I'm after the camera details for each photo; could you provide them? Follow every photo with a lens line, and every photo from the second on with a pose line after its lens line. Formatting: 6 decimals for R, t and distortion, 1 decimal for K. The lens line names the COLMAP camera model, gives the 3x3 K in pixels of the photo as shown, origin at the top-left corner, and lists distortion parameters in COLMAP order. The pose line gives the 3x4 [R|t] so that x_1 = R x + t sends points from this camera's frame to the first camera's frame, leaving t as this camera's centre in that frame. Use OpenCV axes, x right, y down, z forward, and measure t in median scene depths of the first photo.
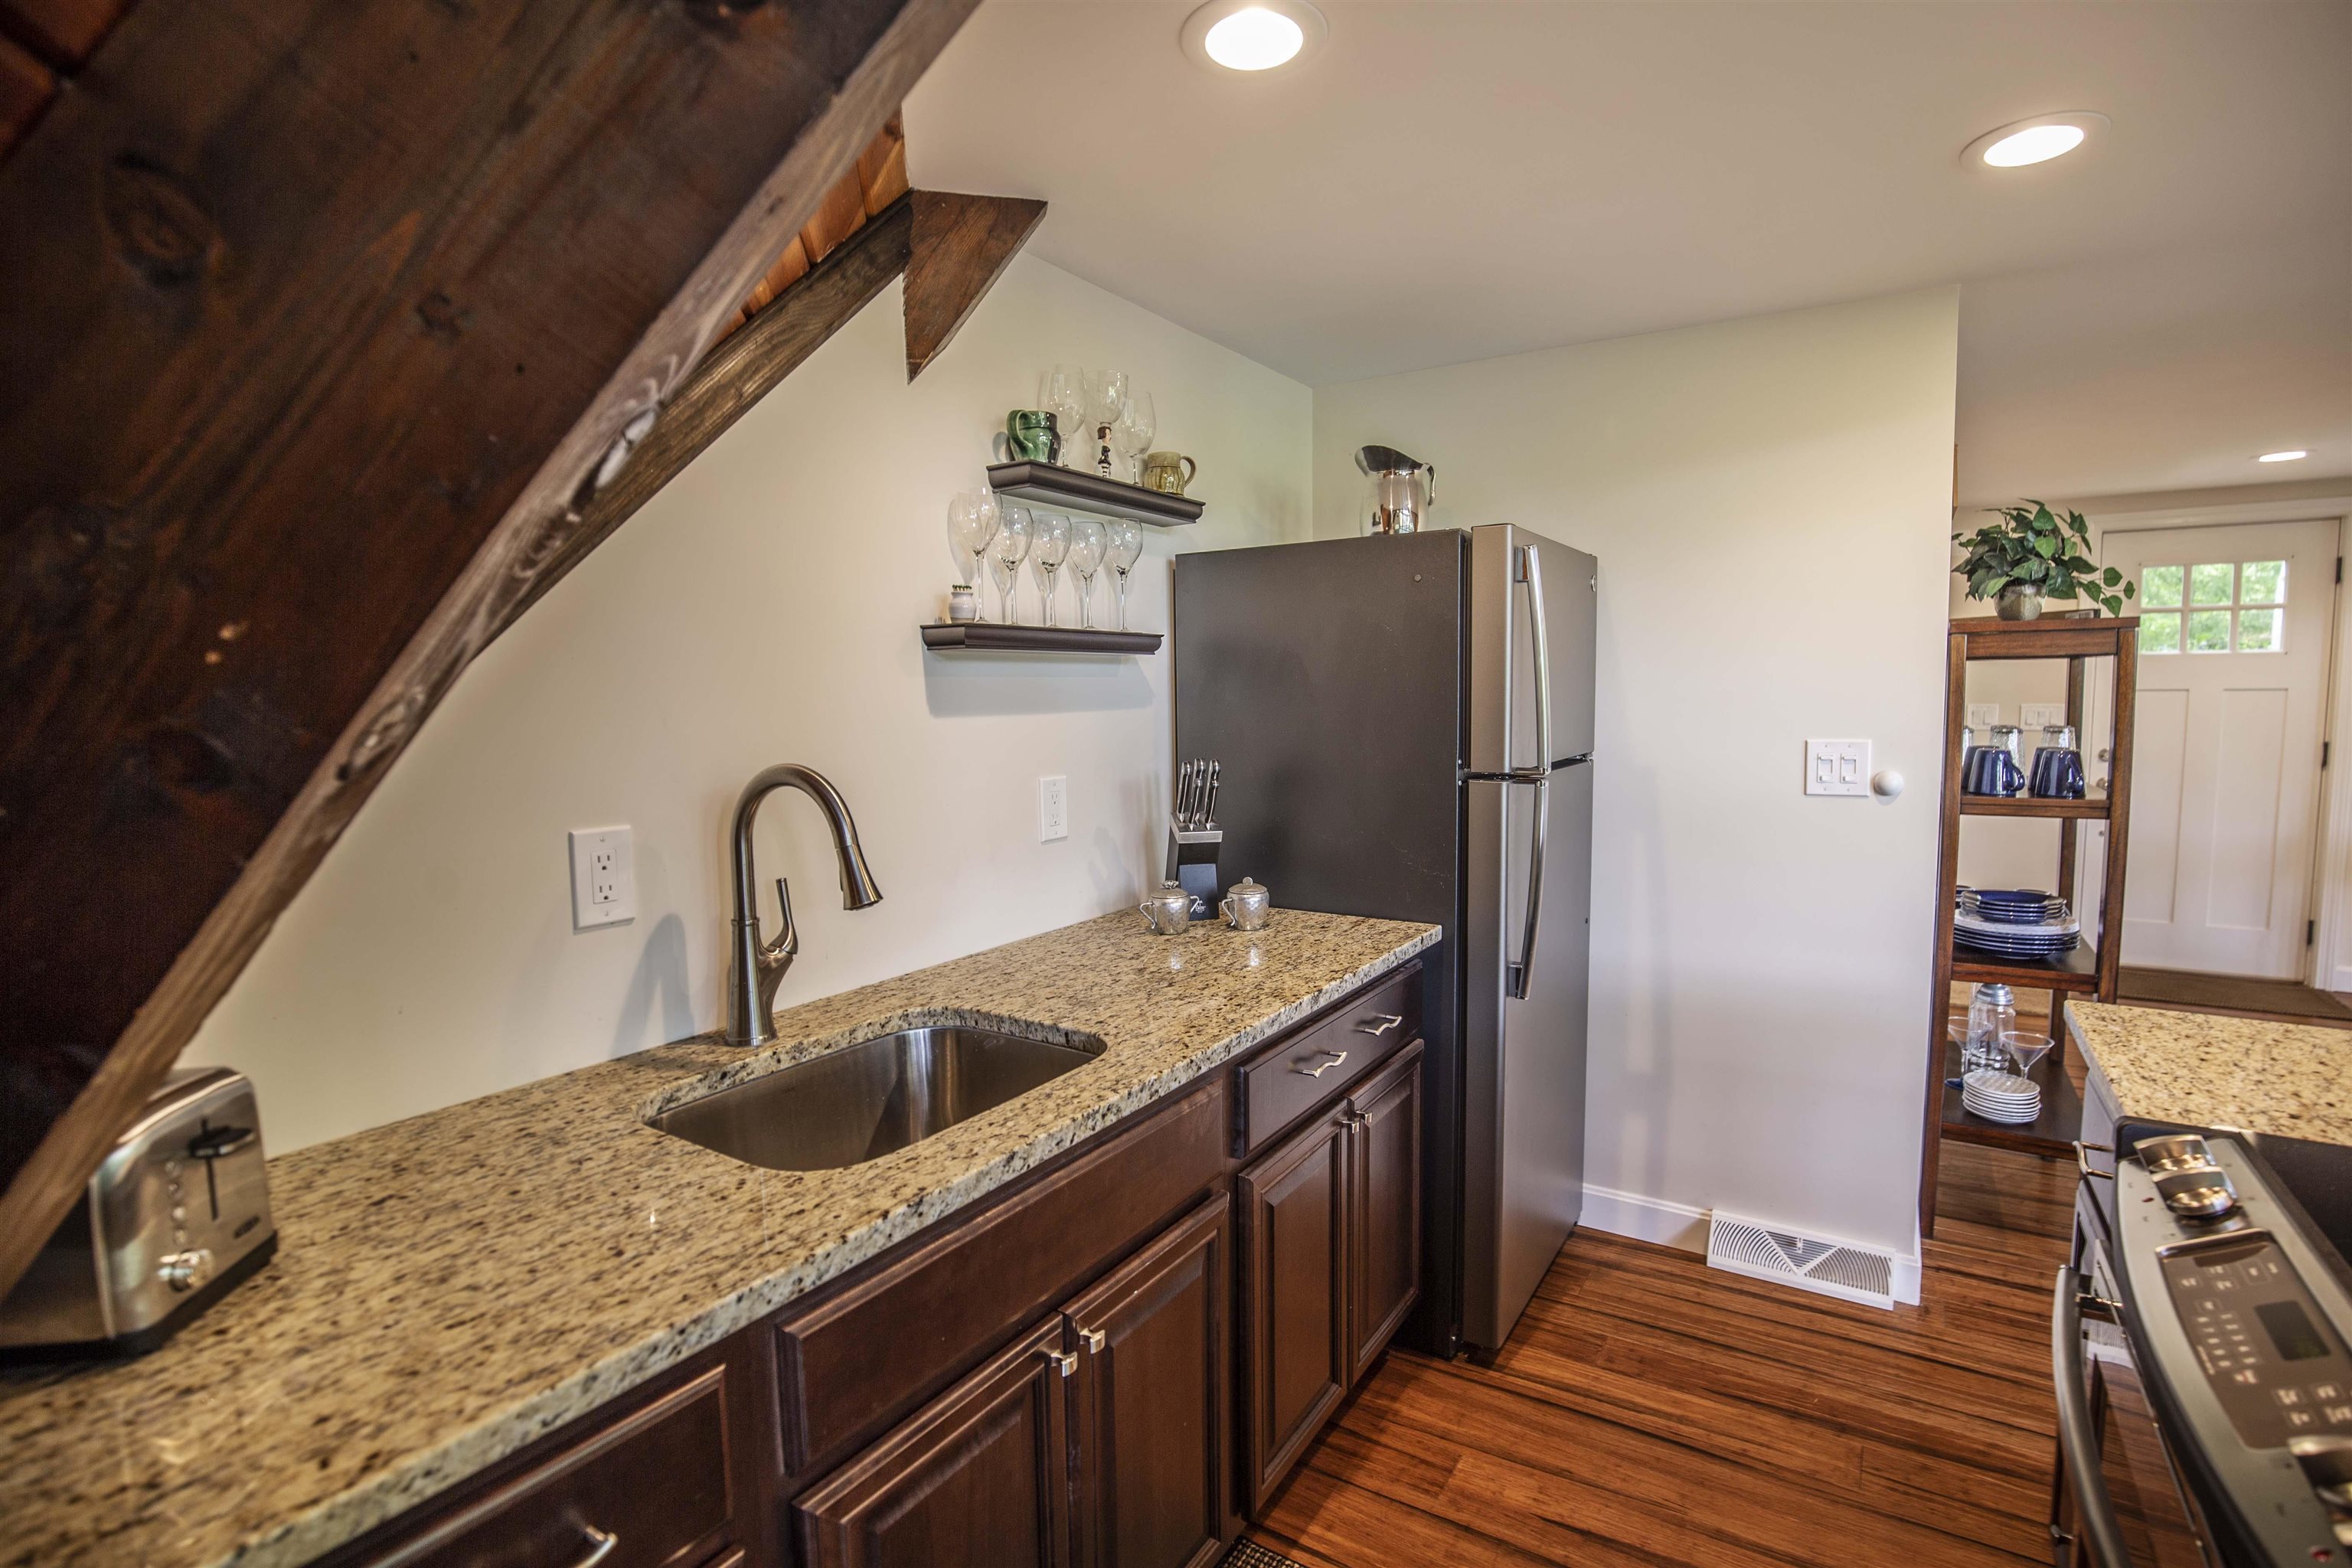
lens RADIAL K [[1099.5, 0, 1192.6], [0, 1099.5, 784.6], [0, 0, 1]] dist [-0.020552, 0.000725]
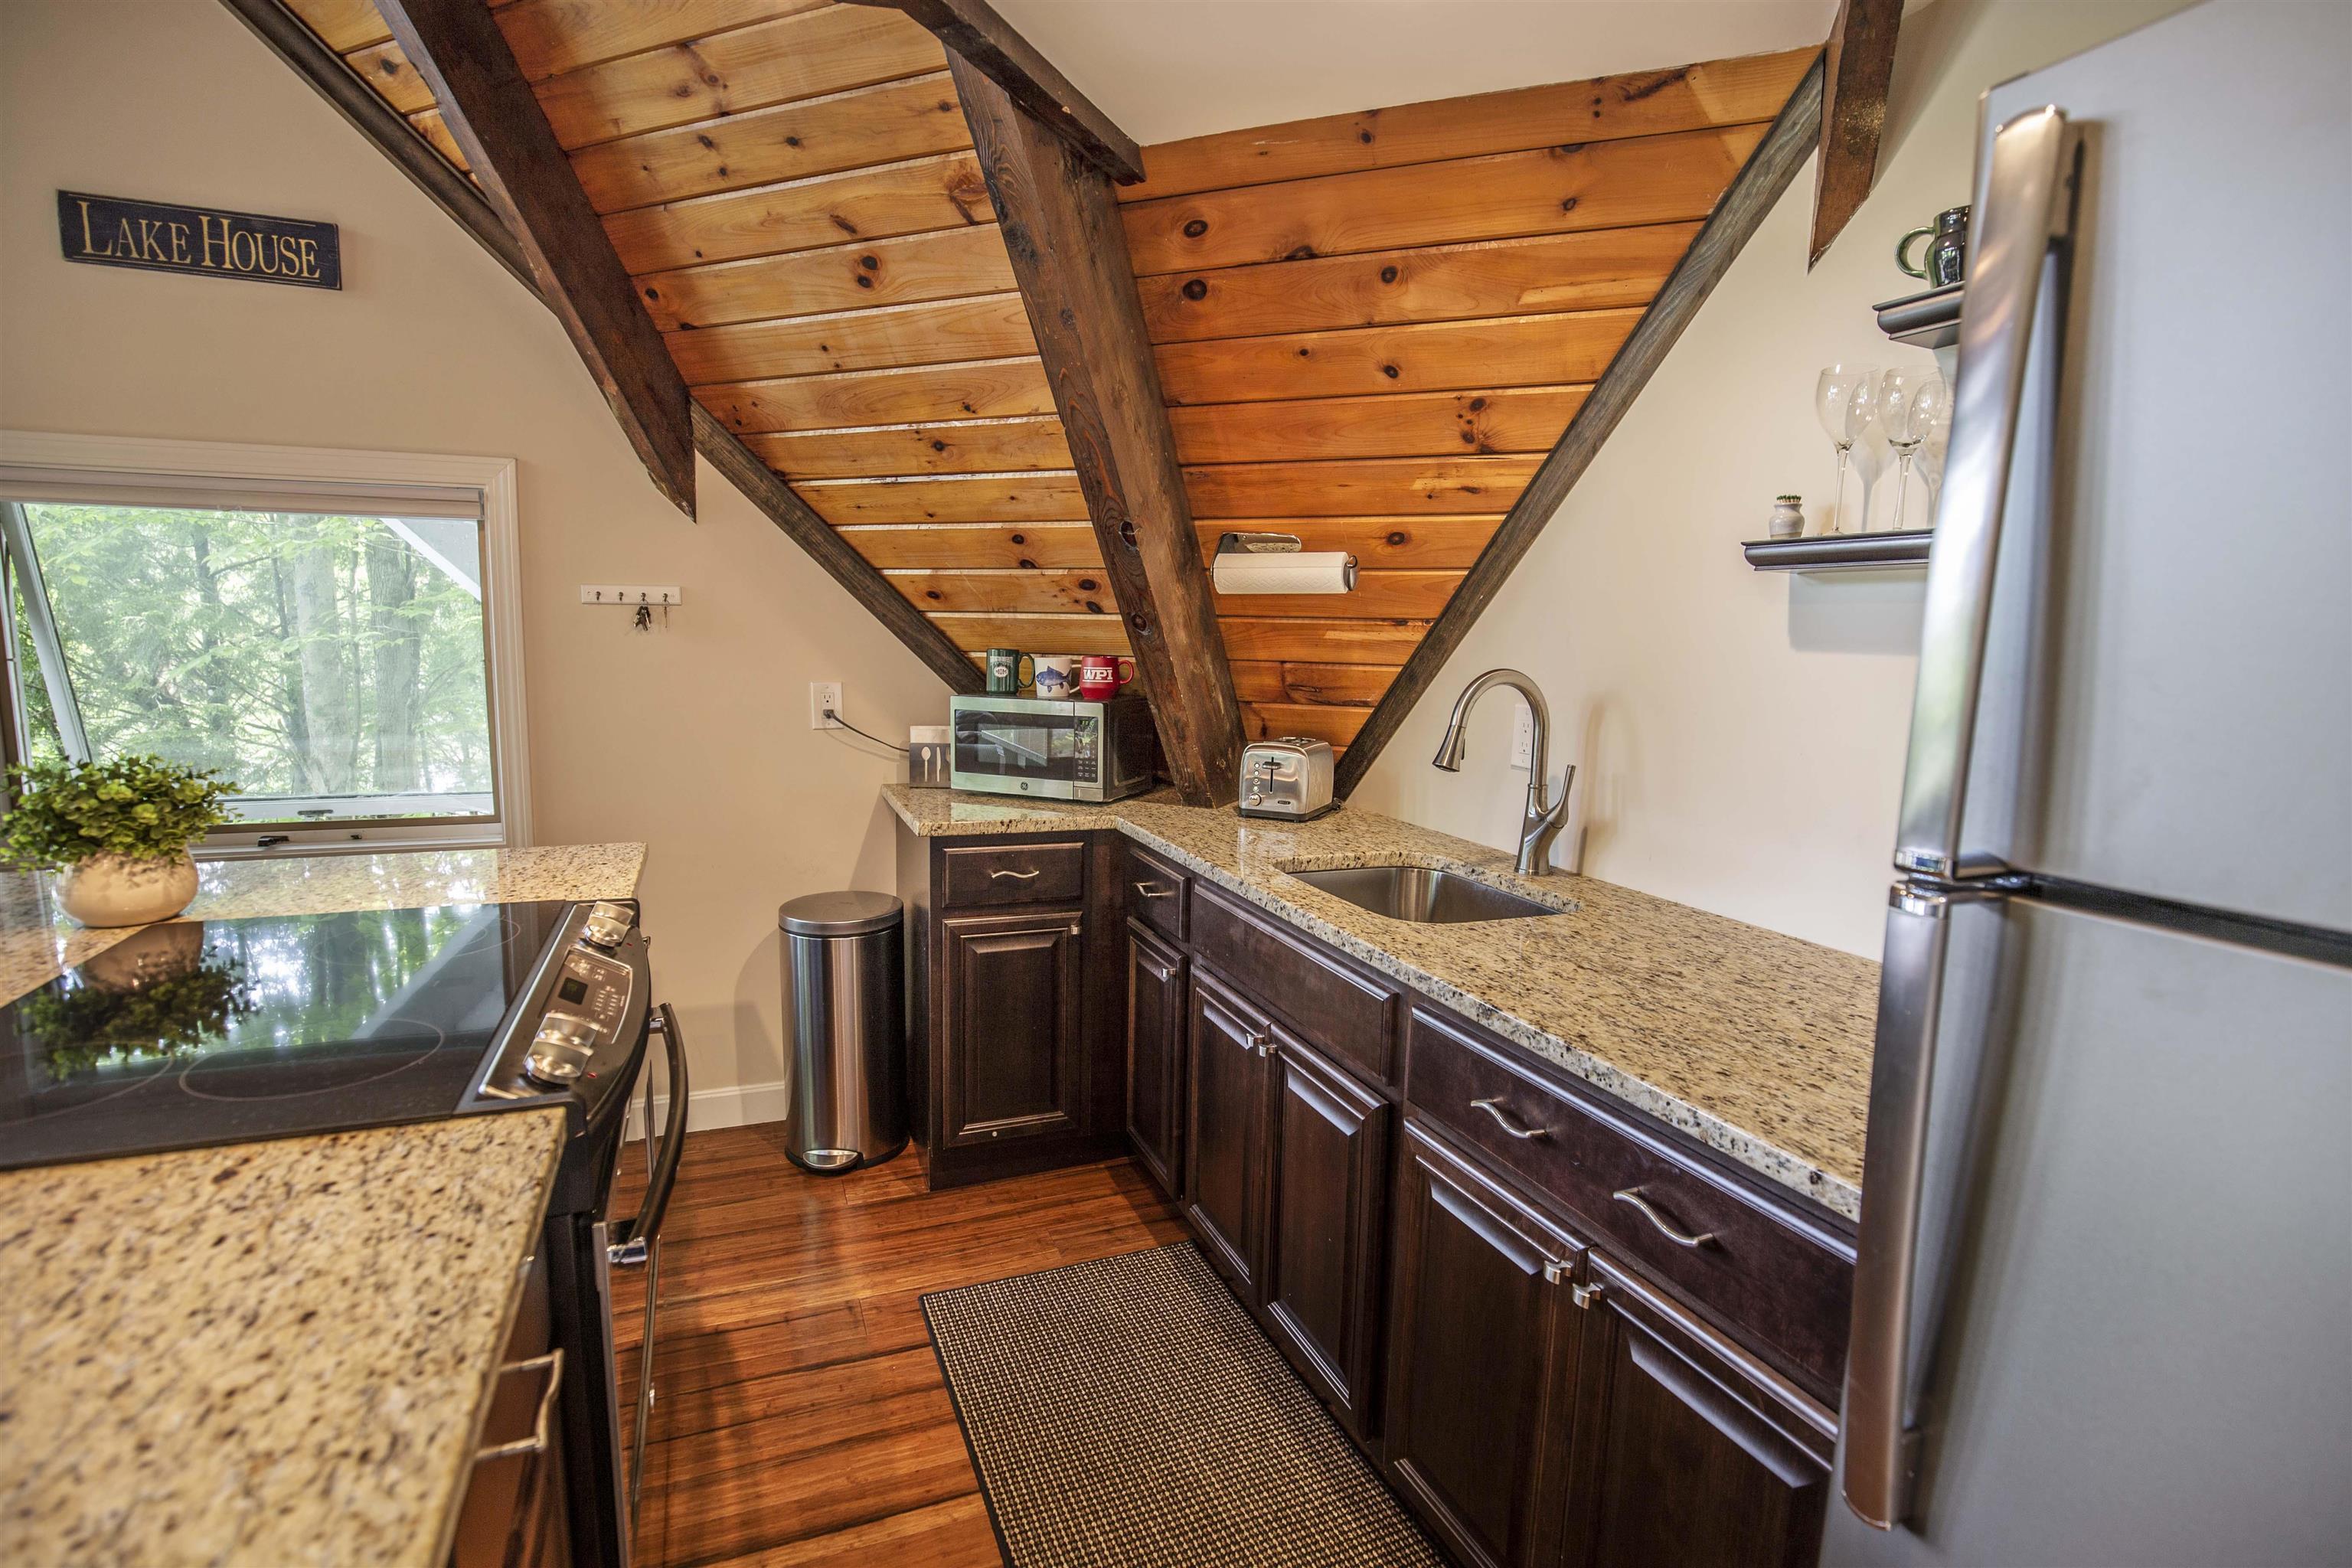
lens RADIAL K [[1099.5, 0, 1187.4], [0, 1099.5, 775.2], [0, 0, 1]] dist [-0.020552, 0.000725]
pose [[-0.573271, 0.103913, -0.812750, 0.997410], [-0.083007, 0.979457, 0.183776, -0.110367], [0.815150, 0.172818, -0.552869, 1.446642]]
